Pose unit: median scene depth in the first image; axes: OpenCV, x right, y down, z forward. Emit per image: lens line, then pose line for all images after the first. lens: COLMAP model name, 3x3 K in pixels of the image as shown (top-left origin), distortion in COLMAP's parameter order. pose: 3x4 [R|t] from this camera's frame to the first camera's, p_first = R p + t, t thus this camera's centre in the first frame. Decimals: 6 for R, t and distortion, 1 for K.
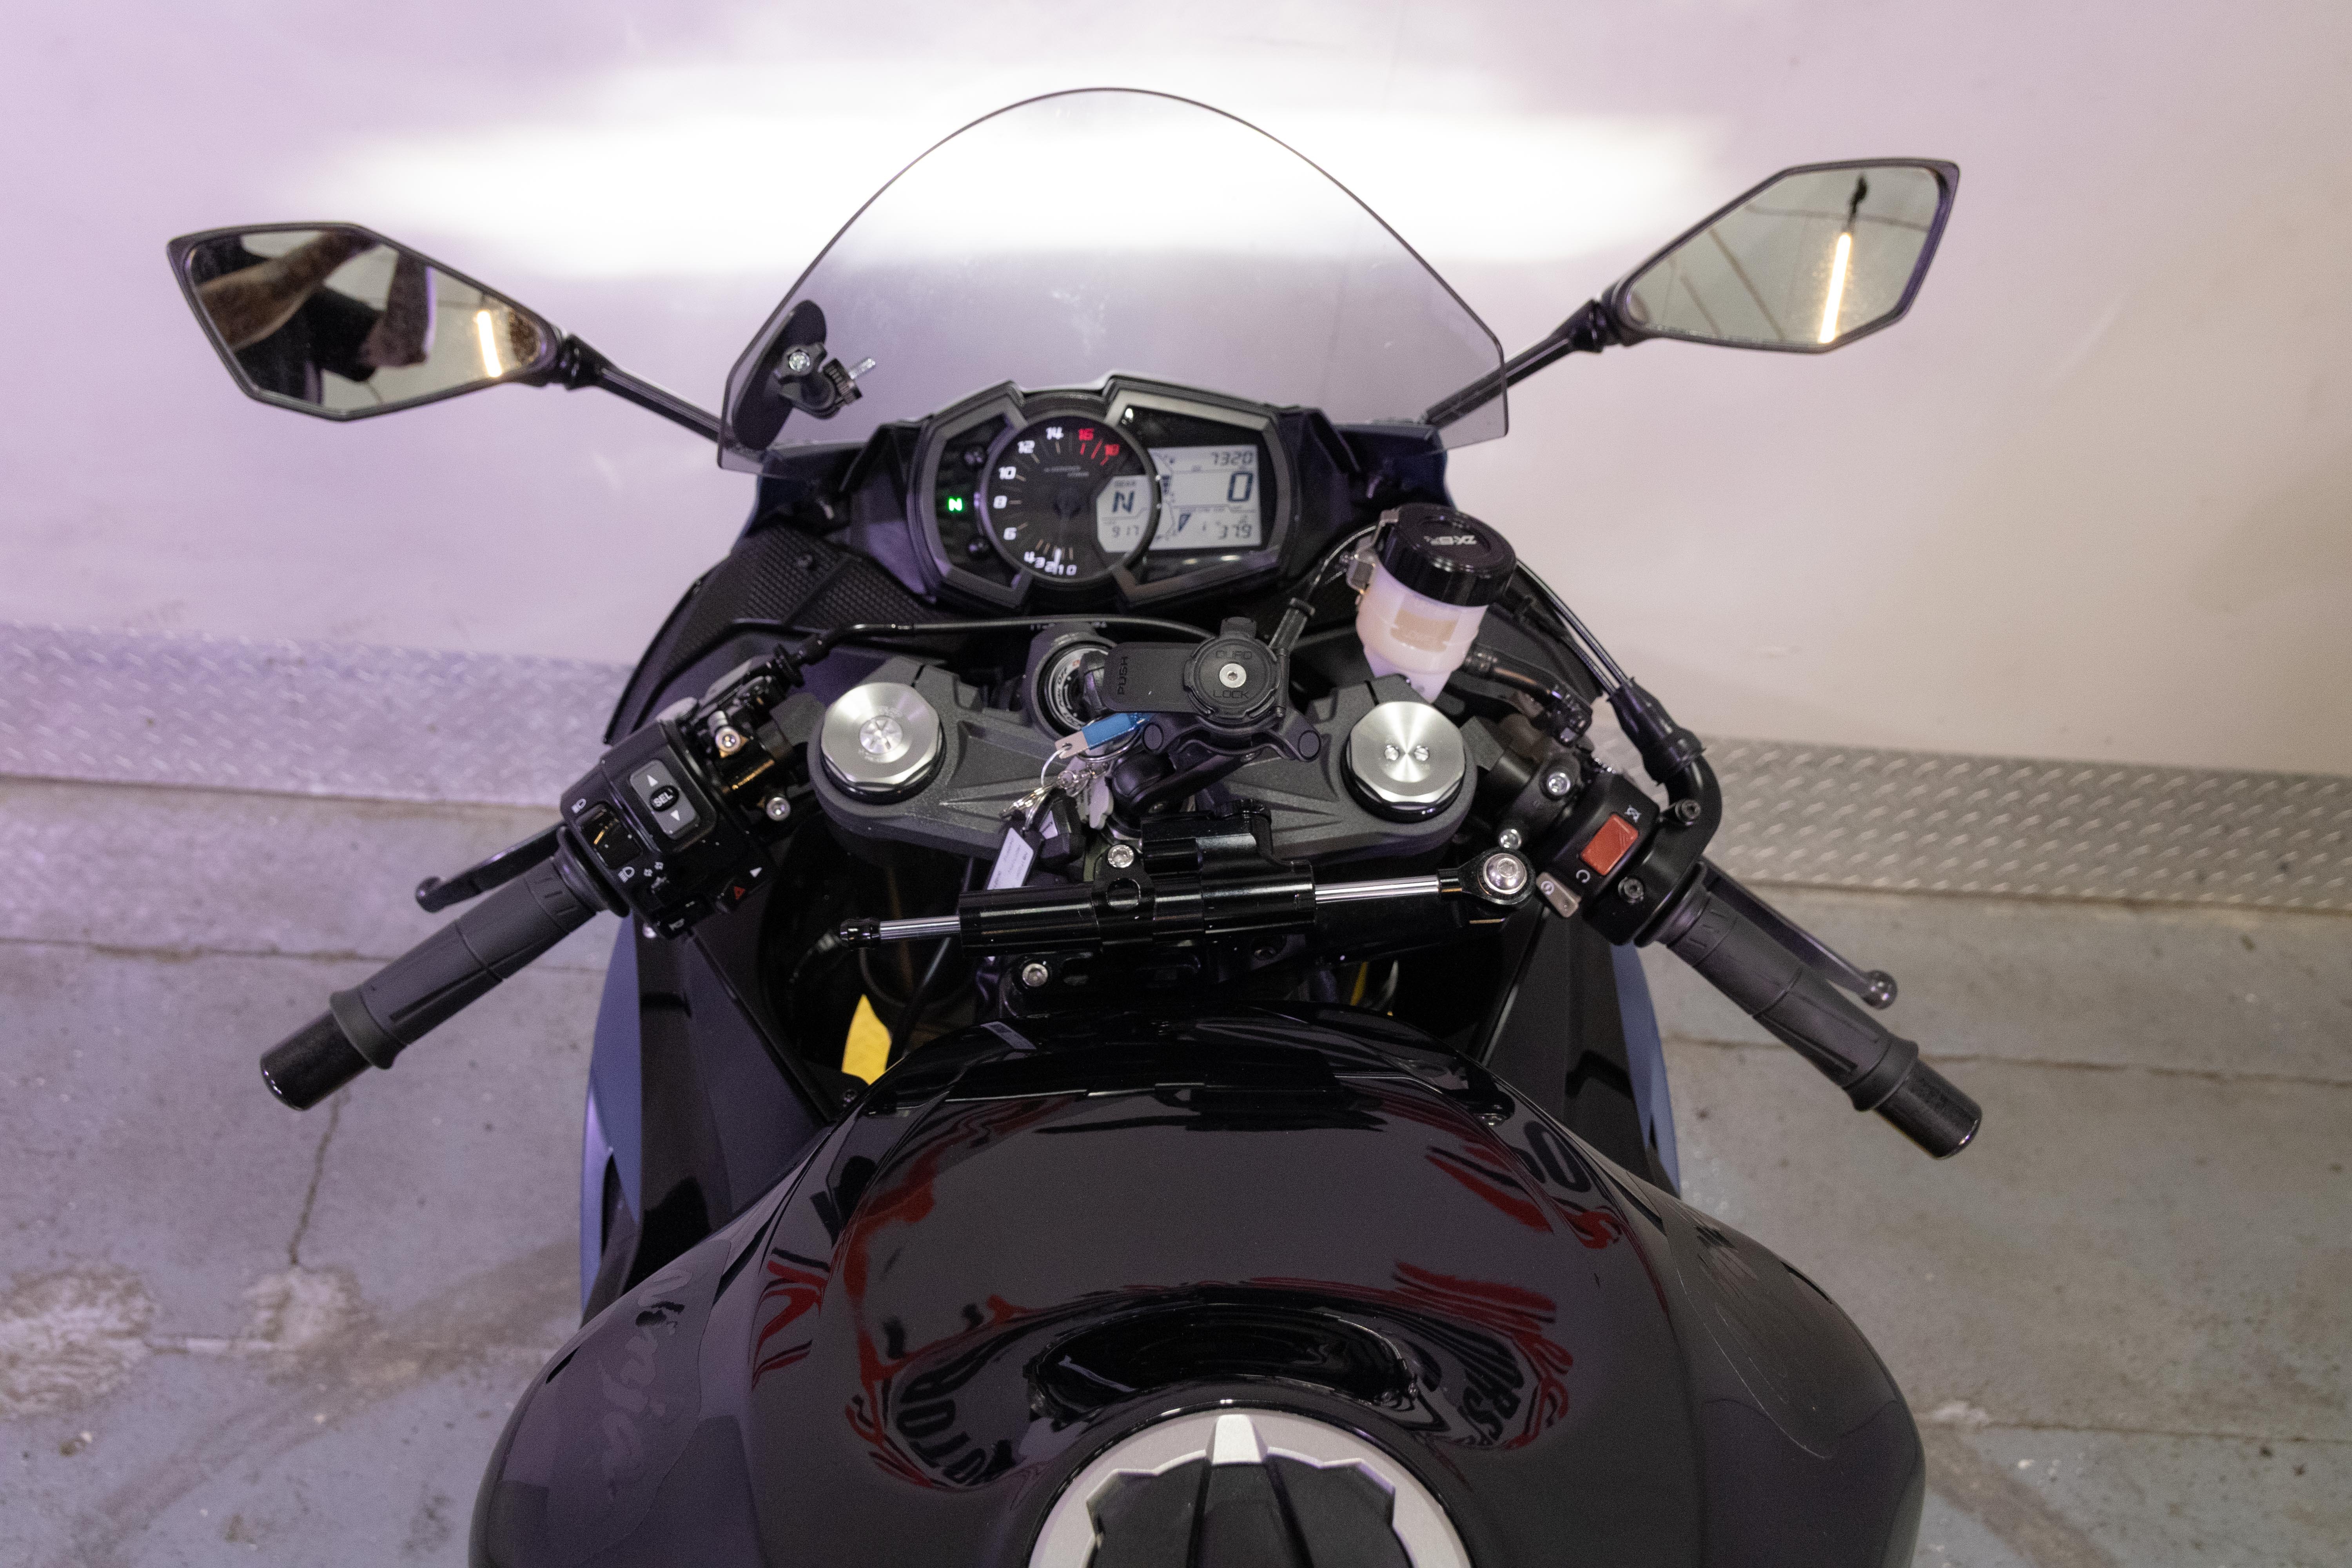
lens RADIAL K [[1984.6, 0, 1176.0], [0, 1984.6, 784.0], [0, 0, 1]] dist [0.015710, -0.012990]
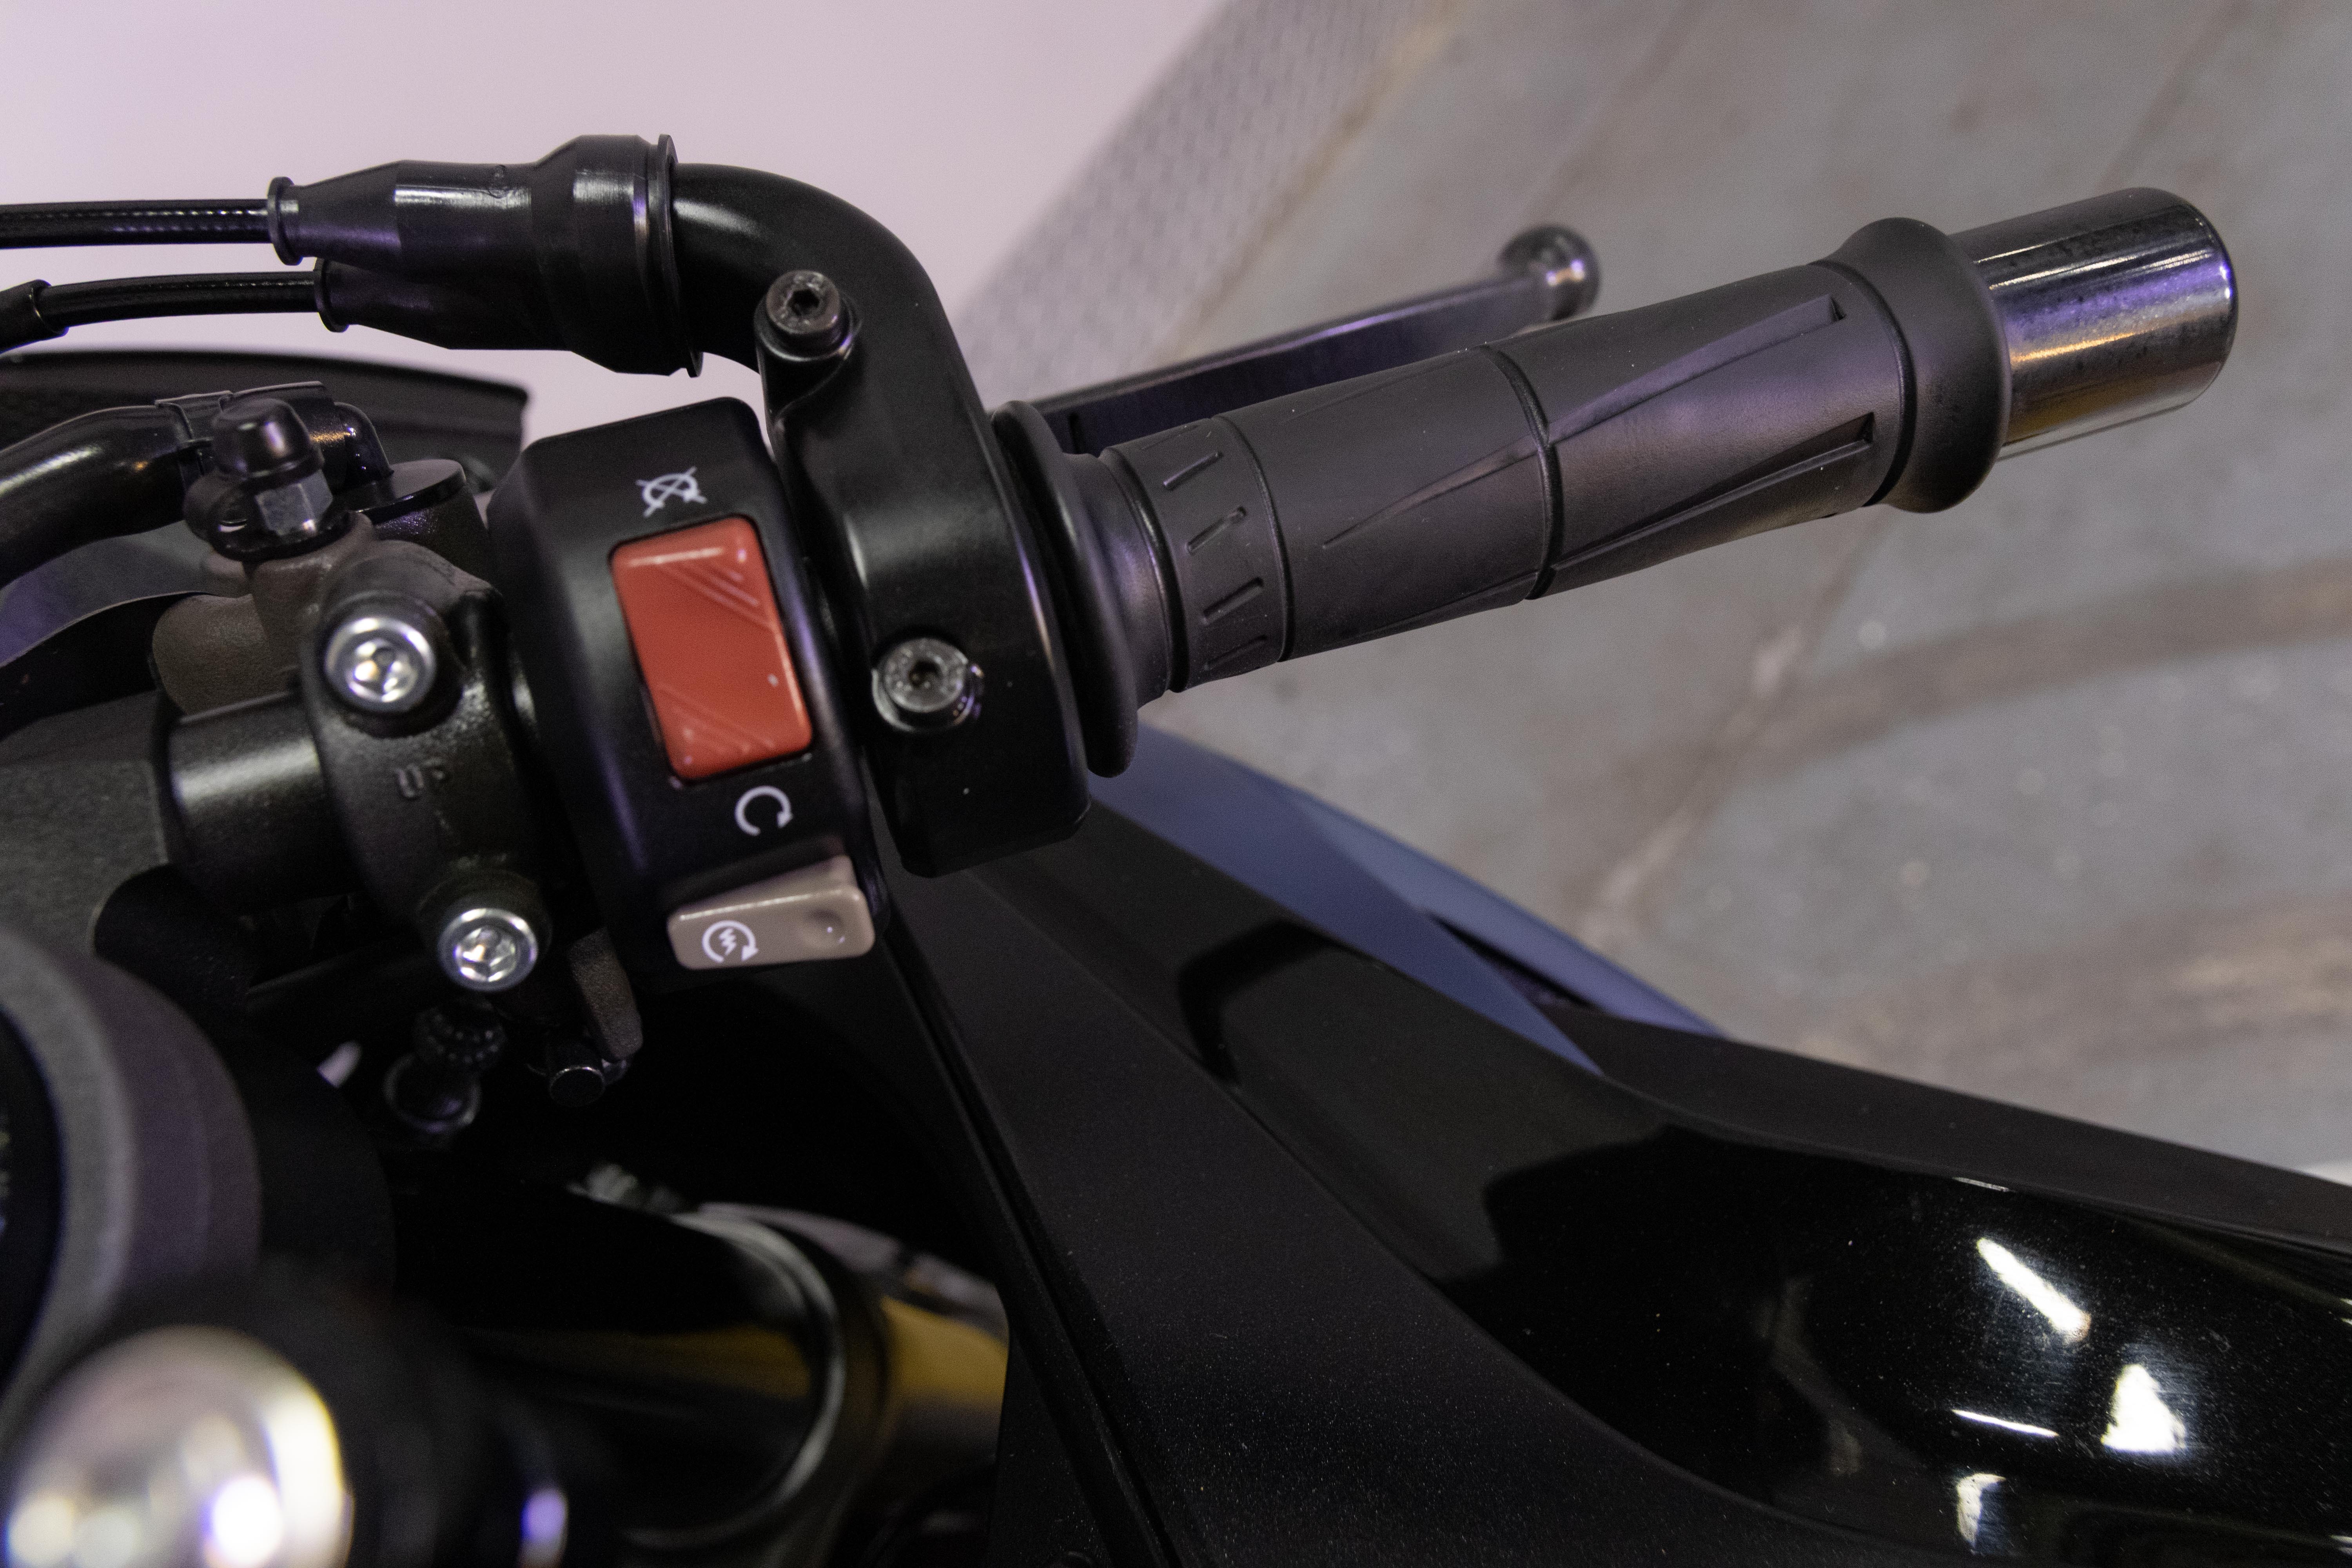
lens RADIAL K [[1984.6, 0, 1176.0], [0, 1984.6, 784.0], [0, 0, 1]] dist [0.015710, -0.012990]
pose [[0.554120, -0.813023, 0.178731, 0.167403], [0.794267, 0.580652, 0.178838, 0.035727], [-0.249180, 0.042863, 0.967508, 0.656054]]
